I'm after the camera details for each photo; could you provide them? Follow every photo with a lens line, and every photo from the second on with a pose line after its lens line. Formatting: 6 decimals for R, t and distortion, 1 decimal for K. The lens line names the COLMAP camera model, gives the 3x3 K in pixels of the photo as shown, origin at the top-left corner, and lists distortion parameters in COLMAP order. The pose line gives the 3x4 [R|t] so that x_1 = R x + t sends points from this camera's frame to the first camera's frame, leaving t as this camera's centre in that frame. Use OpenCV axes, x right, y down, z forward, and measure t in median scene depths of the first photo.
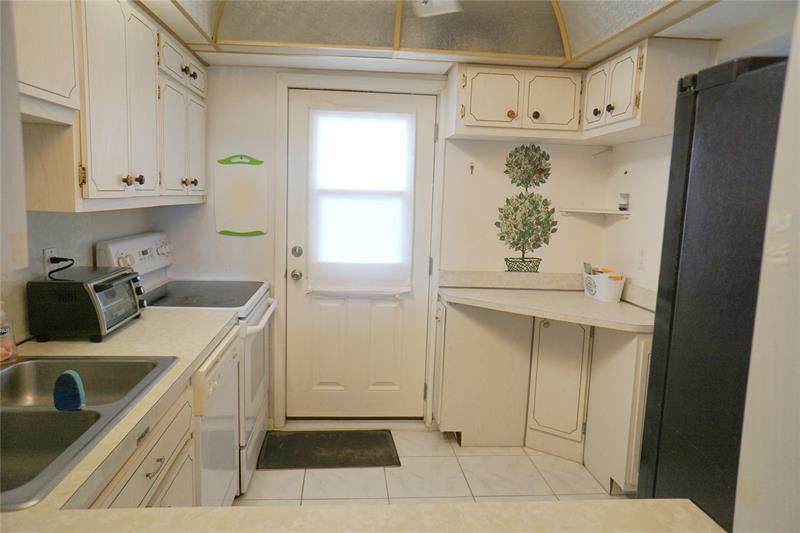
lens RADIAL K [[552.1, 0, 398.0], [0, 552.1, 268.5], [0, 0, 1]] dist [-0.013702, 0.004203]
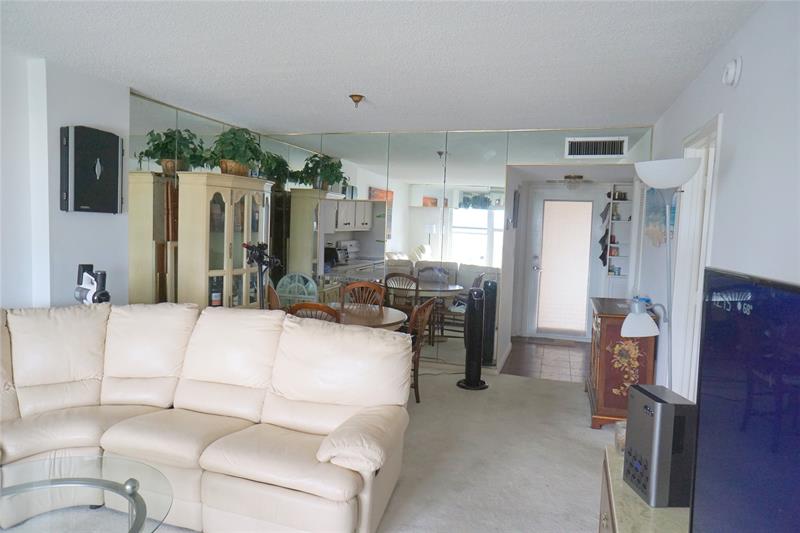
lens RADIAL K [[552.1, 0, 399.7], [0, 552.1, 264.8], [0, 0, 1]] dist [-0.013702, 0.004203]
pose [[0.922059, 0.029701, -0.385909, 1.195027], [-0.057453, 0.996509, -0.060577, 0.300647], [0.382762, 0.078028, 0.920546, -2.116193]]
